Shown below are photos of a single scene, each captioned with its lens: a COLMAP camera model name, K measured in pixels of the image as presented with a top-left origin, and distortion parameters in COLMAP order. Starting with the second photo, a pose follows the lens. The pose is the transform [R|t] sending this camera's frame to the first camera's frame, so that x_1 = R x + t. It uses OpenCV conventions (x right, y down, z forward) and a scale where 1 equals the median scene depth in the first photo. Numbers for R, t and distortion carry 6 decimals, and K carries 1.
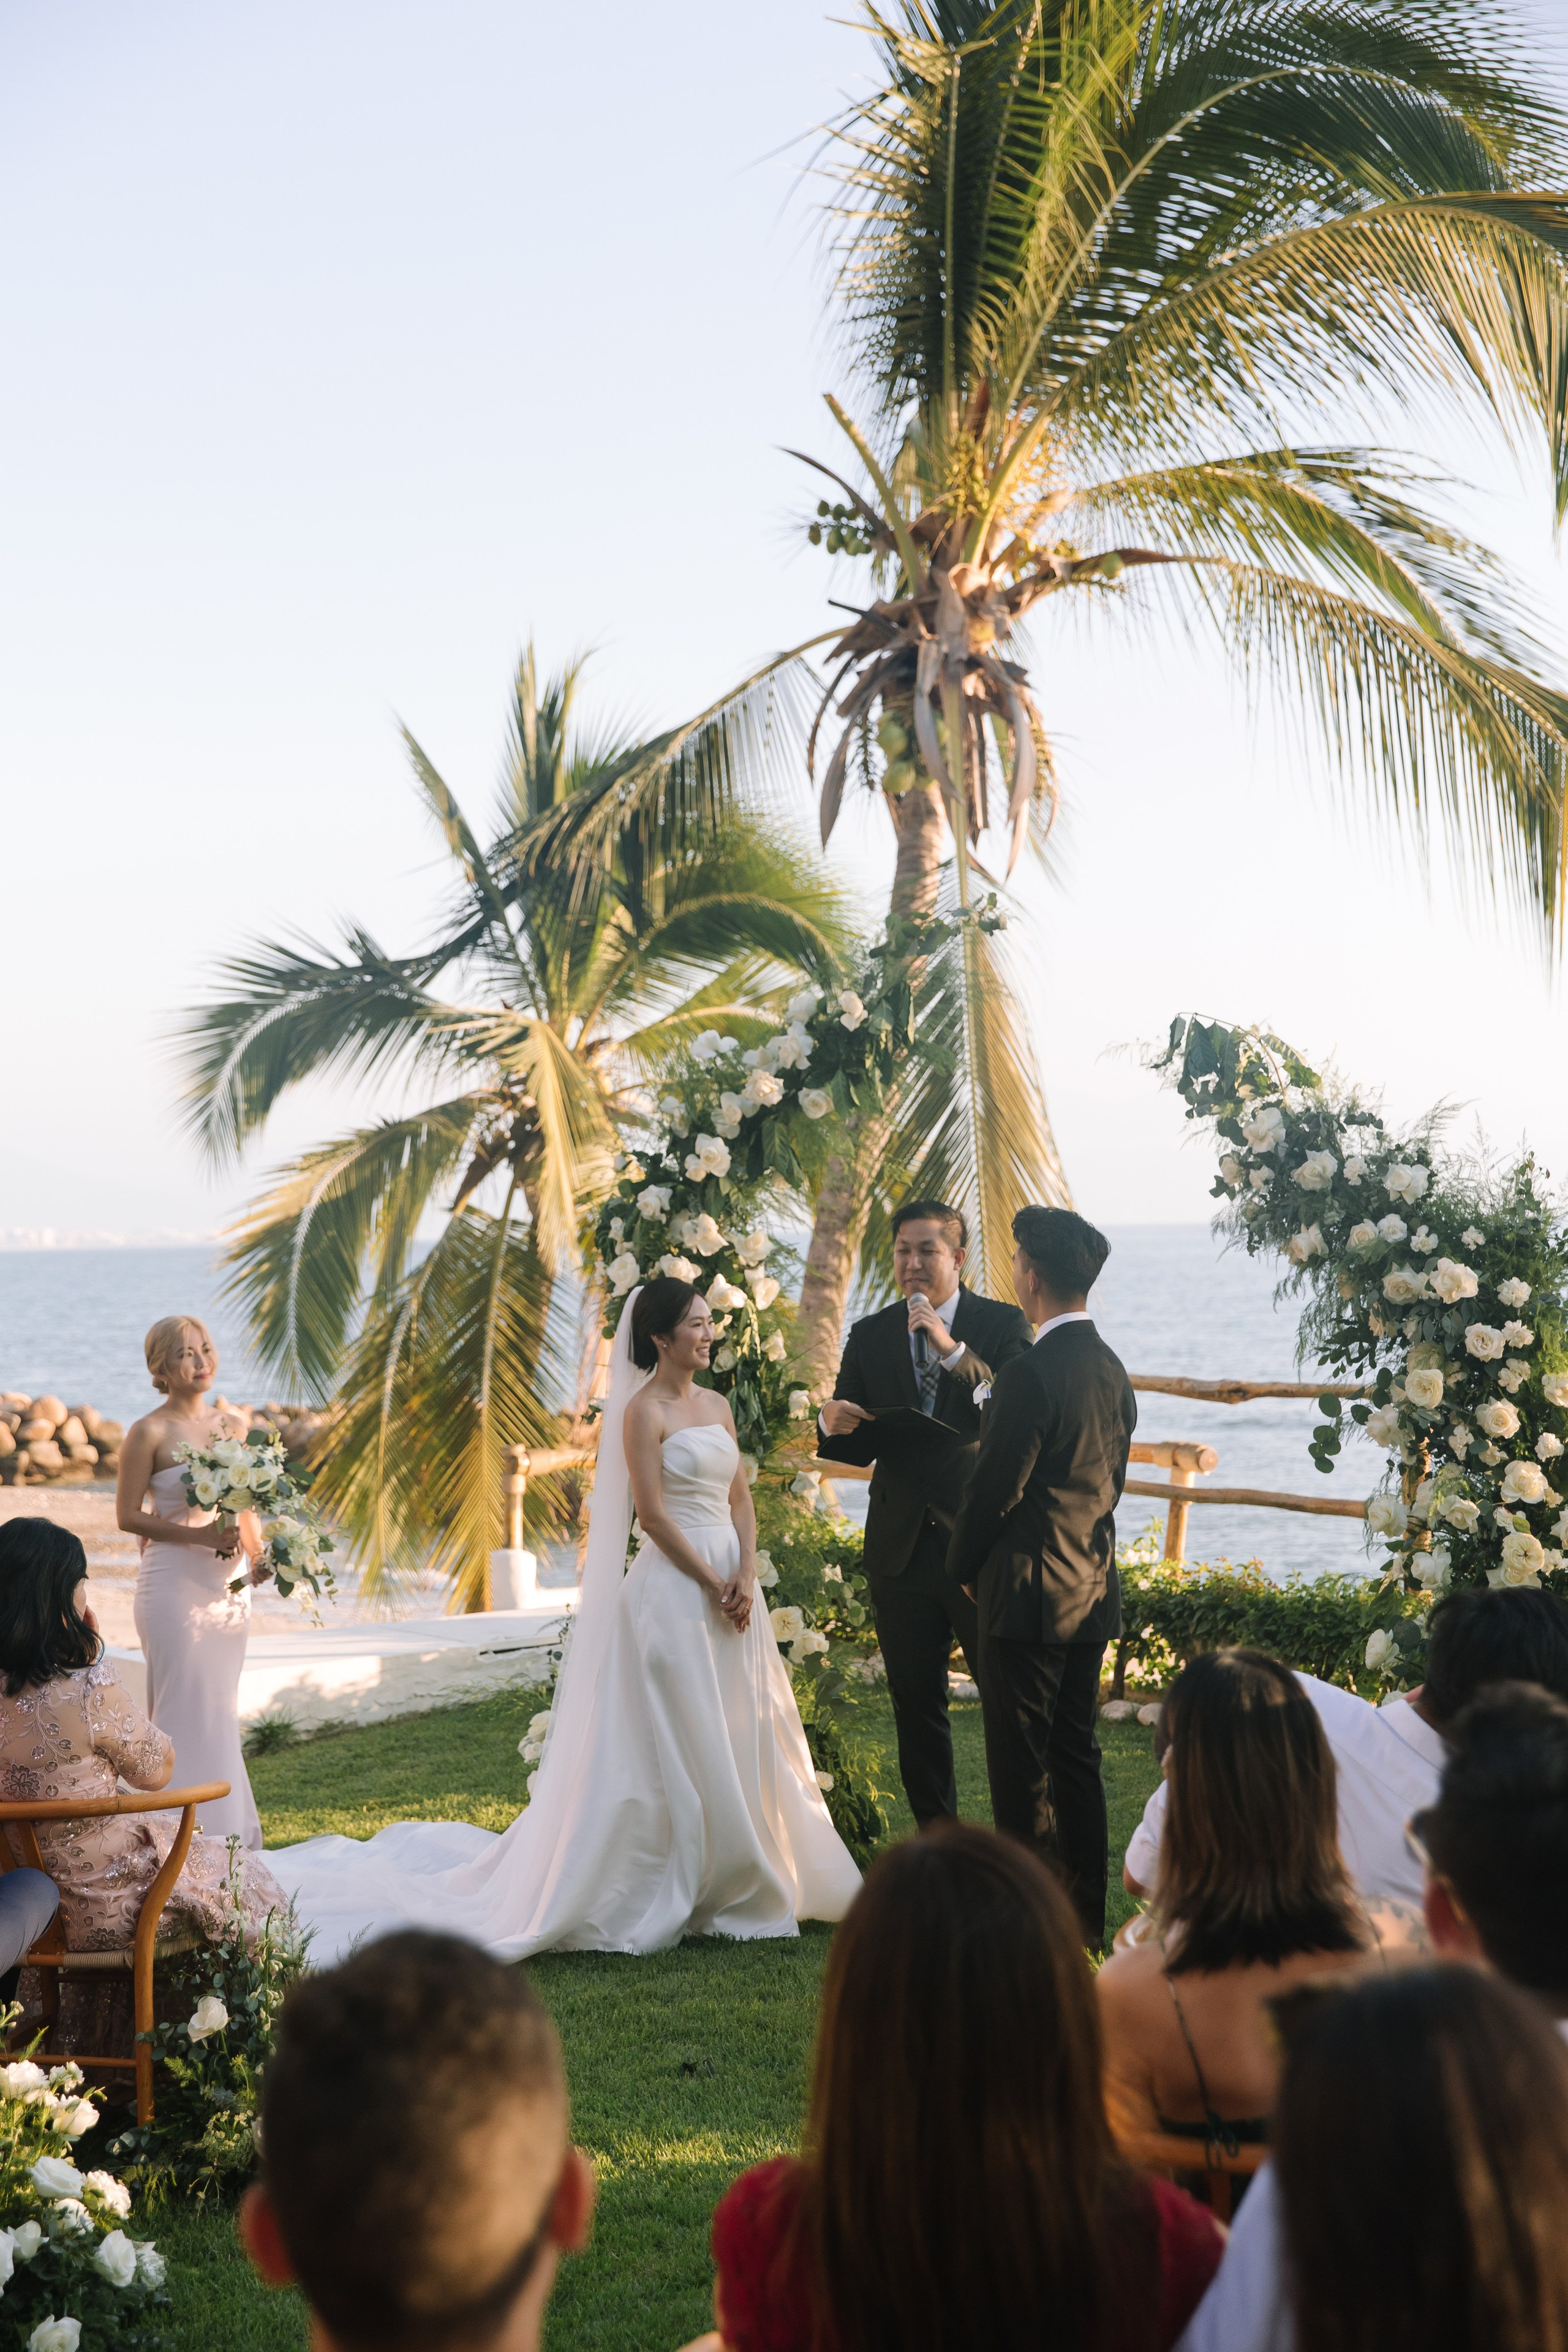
lens RADIAL K [[3139.3, 0, 754.1], [0, 3139.3, 1156.6], [0, 0, 1]] dist [0.196018, -0.114430]
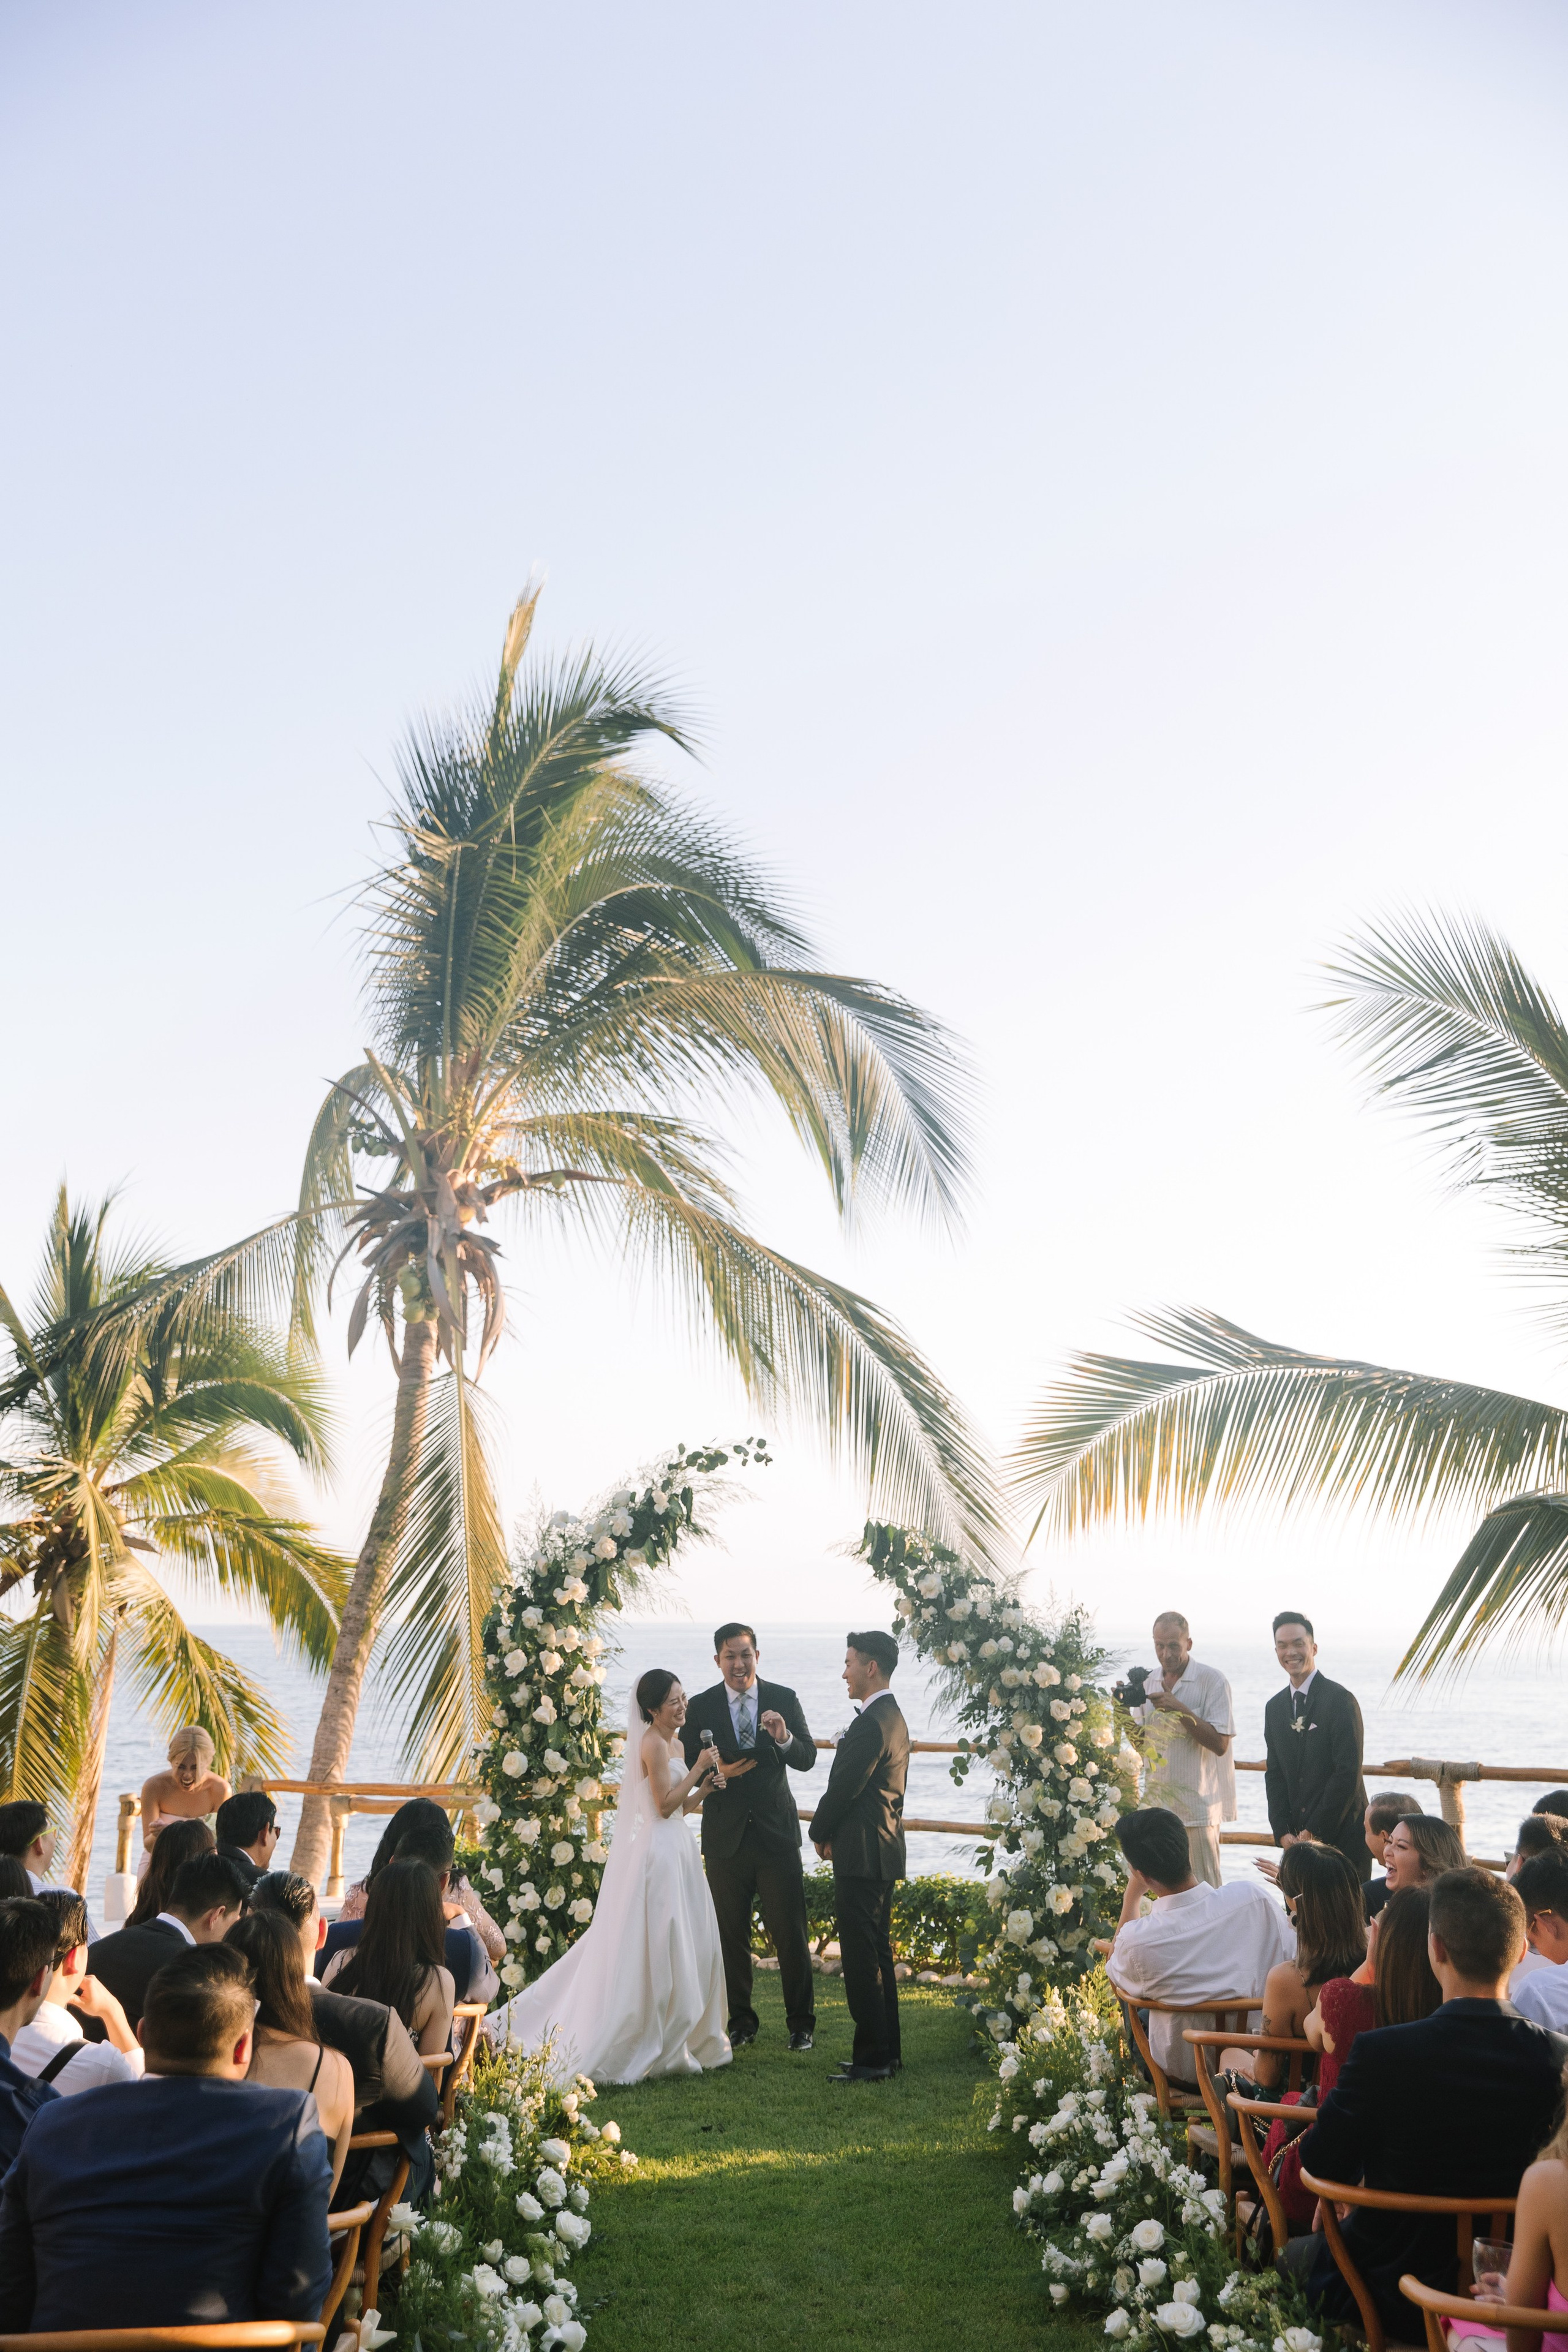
lens RADIAL K [[2568.0, 0, 784.0], [0, 2568.0, 1176.0], [0, 0, 1]] dist [0.103823, -0.004342]
pose [[0.942253, 0.082611, 0.324553, -0.177656], [-0.031964, 0.986858, -0.158396, -0.001668], [-0.333373, 0.138875, 0.932511, -0.153753]]
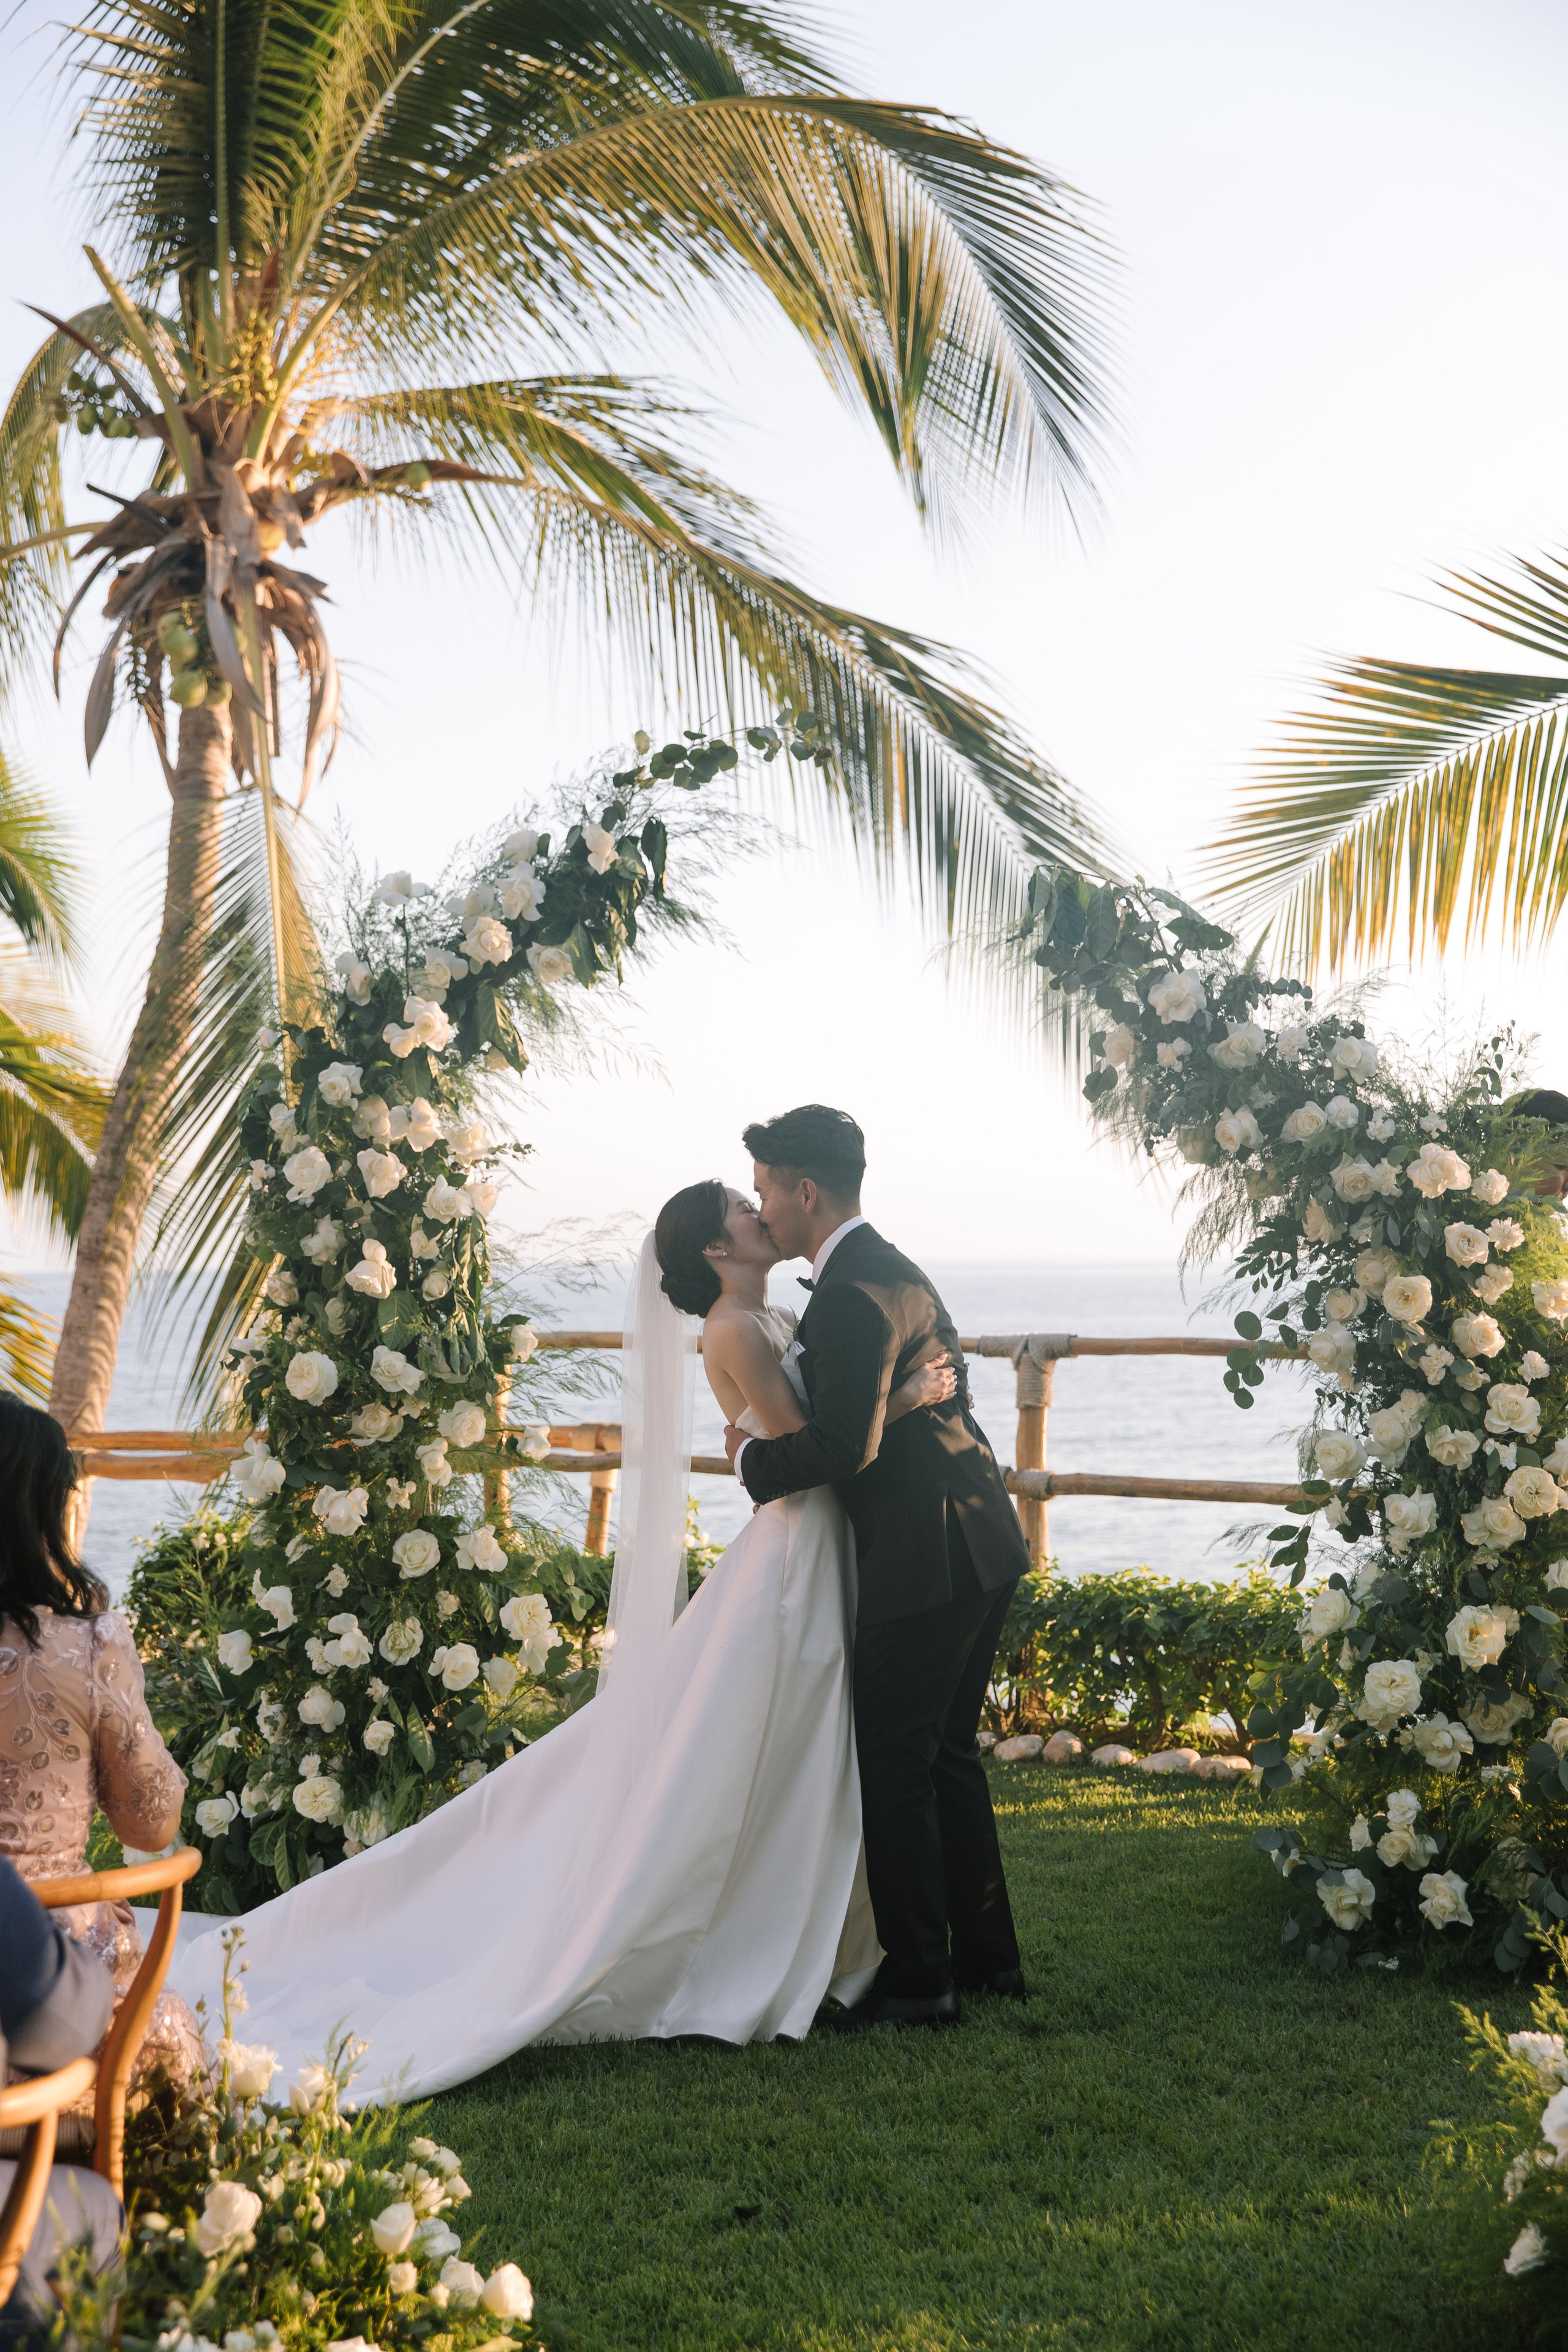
lens RADIAL K [[3139.3, 0, 754.1], [0, 3139.3, 1156.6], [0, 0, 1]] dist [0.196018, -0.114430]
pose [[0.942008, 0.020196, 0.334982, -0.097649], [-0.015651, 0.999745, -0.016262, 0.021764], [-0.335226, 0.010076, 0.942084, 0.112334]]
